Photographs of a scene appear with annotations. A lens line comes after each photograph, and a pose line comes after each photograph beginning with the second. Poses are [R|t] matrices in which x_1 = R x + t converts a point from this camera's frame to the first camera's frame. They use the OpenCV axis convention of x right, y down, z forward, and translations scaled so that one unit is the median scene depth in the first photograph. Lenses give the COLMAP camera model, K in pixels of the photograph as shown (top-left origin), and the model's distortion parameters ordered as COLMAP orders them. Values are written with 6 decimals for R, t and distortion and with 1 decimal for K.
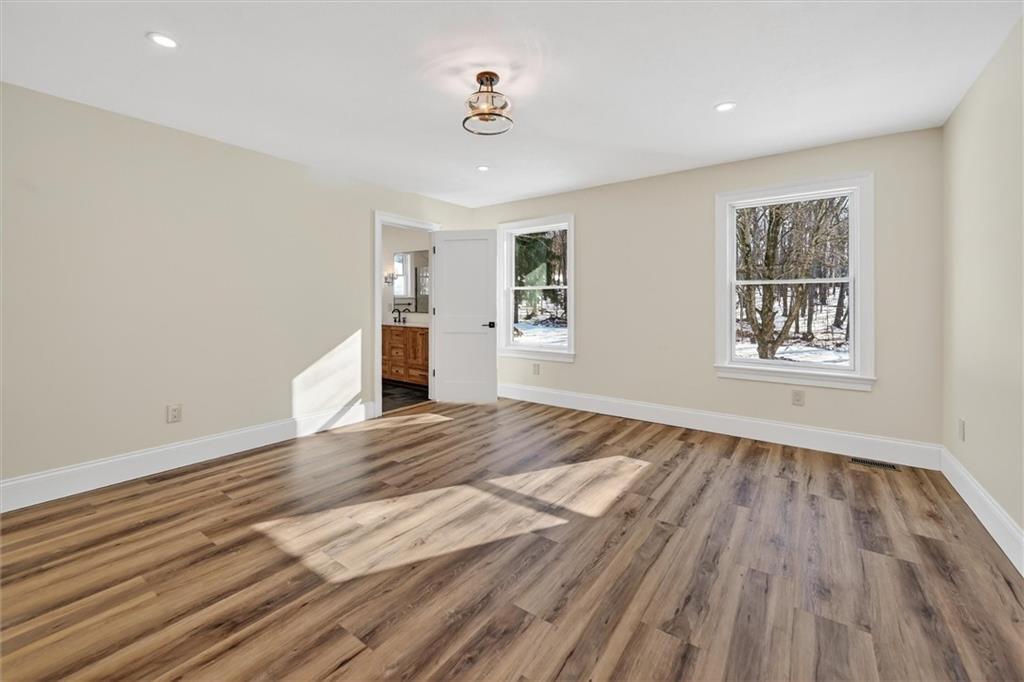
lens RADIAL K [[414.0, 0, 520.0], [0, 414.0, 307.7], [0, 0, 1]] dist [-0.001237, 0.000085]
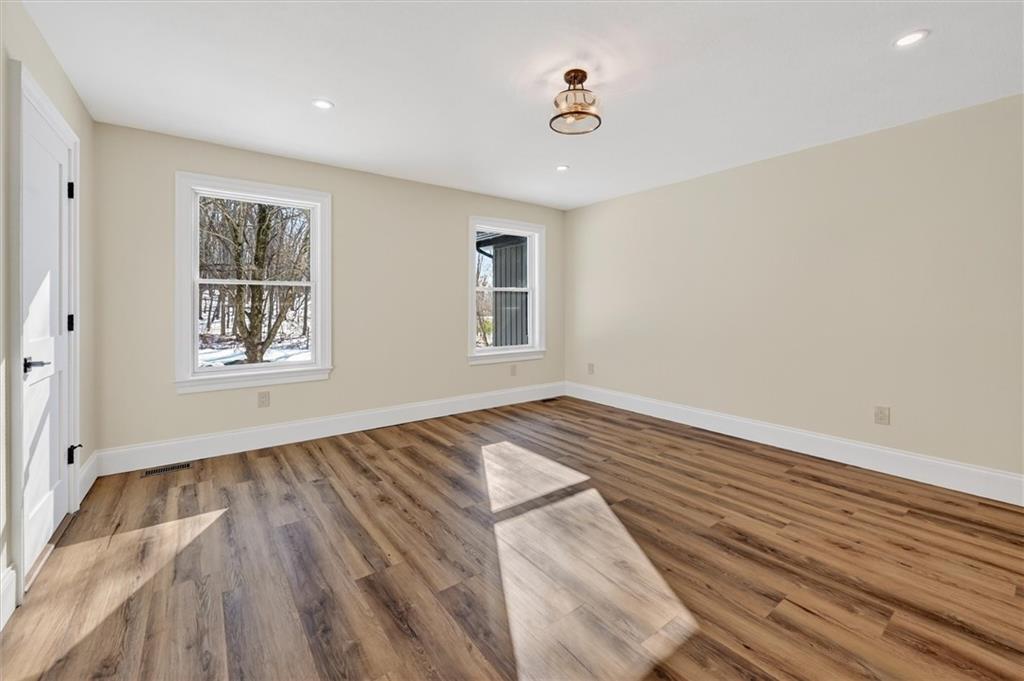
lens RADIAL K [[420.2, 0, 502.3], [0, 420.2, 300.5], [0, 0, 1]] dist [0.014750, -0.000140]
pose [[0.315854, 0.008393, 0.948771, -1.139261], [0.011391, 0.999855, -0.012637, -0.011481], [-0.948739, 0.014798, 0.315713, 0.877145]]
